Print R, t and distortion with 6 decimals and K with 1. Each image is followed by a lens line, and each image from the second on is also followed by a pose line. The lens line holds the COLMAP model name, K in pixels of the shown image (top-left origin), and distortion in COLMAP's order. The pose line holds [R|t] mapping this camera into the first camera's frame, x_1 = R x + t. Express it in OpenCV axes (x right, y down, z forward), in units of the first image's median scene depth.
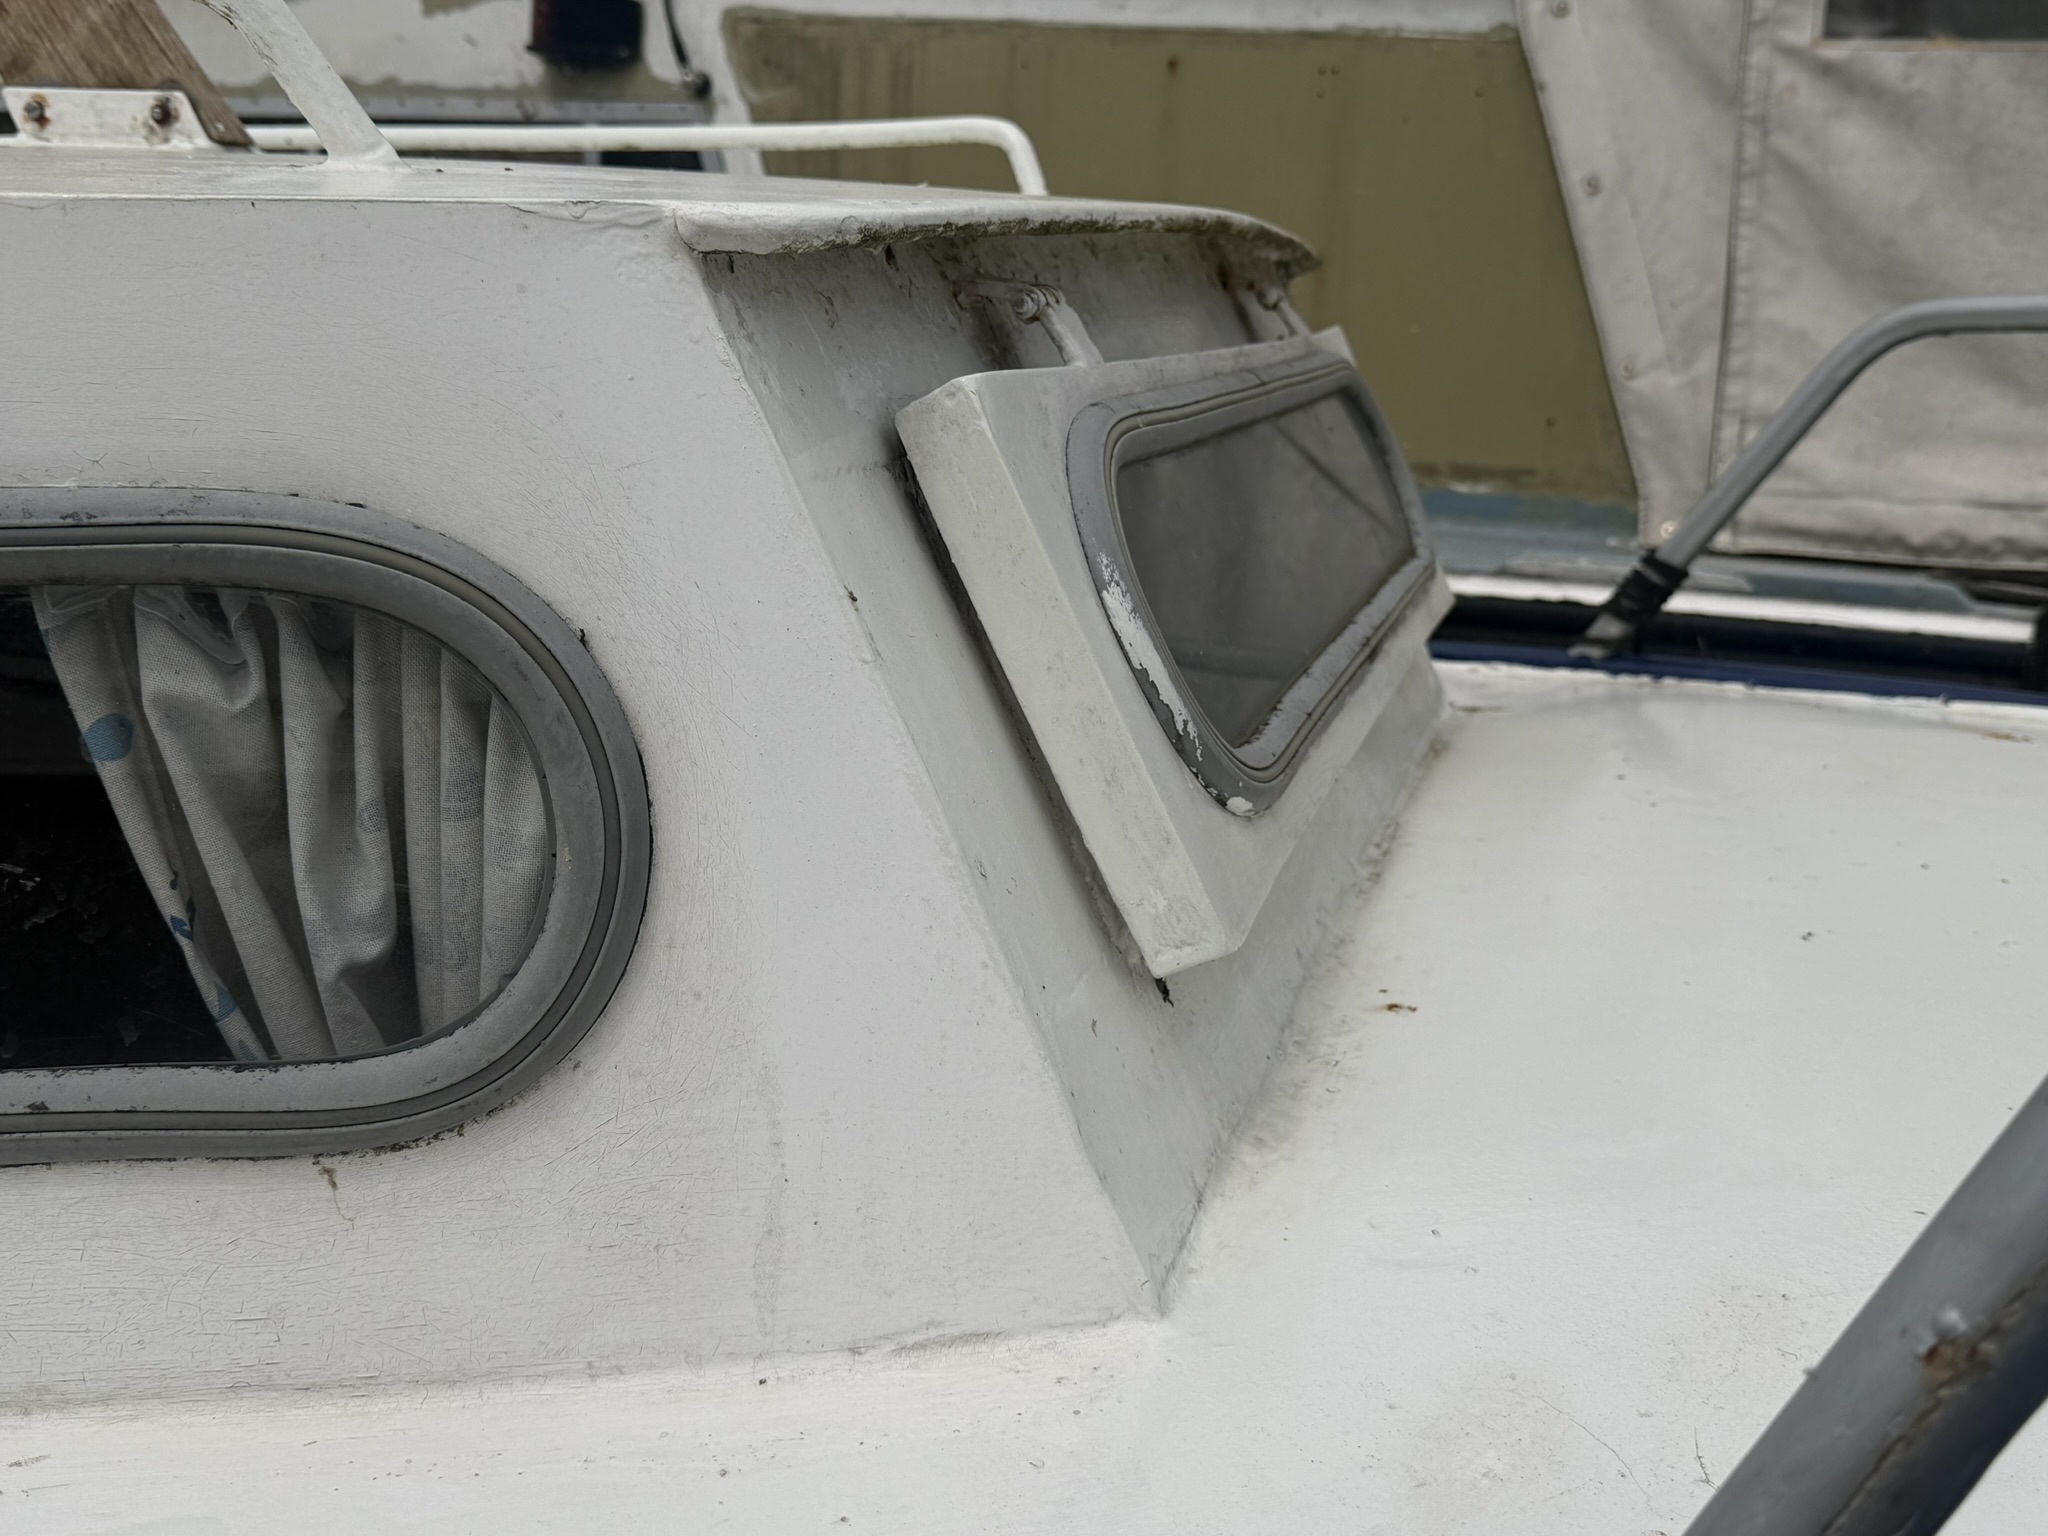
lens RADIAL K [[2047.0, 0, 1014.0], [0, 2047.0, 764.4], [0, 0, 1]] dist [0.049218, 0.000000]
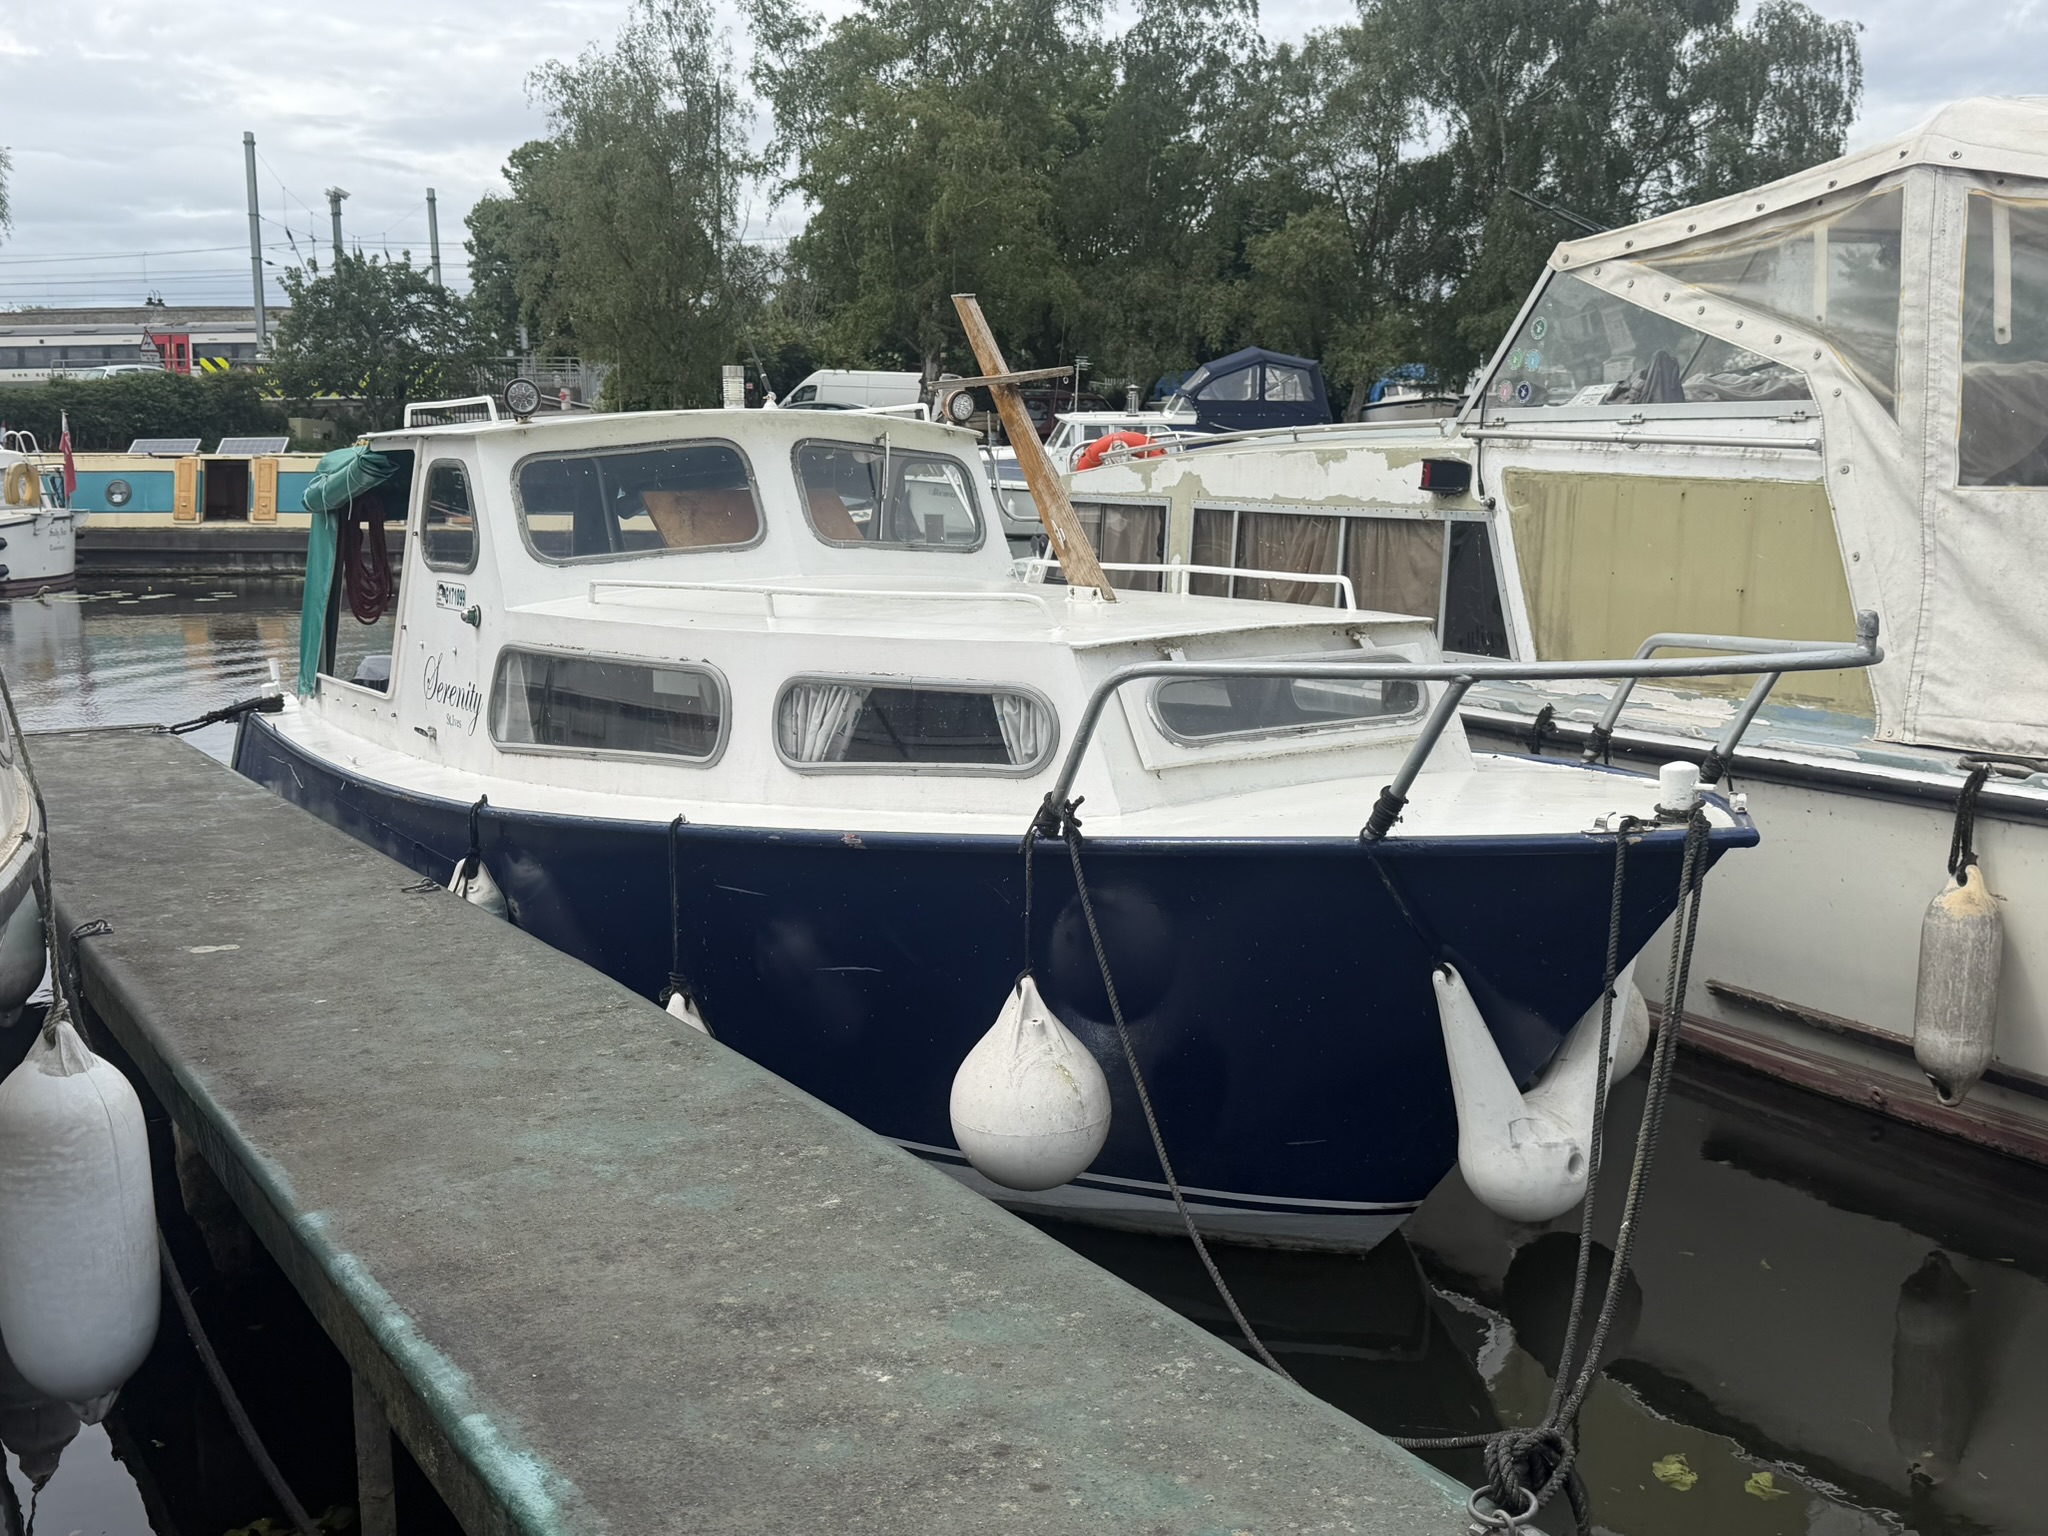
lens RADIAL K [[2047.0, 0, 1025.4], [0, 2047.0, 781.1], [0, 0, 1]] dist [0.049218, 0.000000]
pose [[0.792538, 0.044624, -0.608188, 0.866741], [-0.095199, 0.994145, -0.051113, 0.107612], [0.602346, 0.098408, 0.792146, -1.019719]]
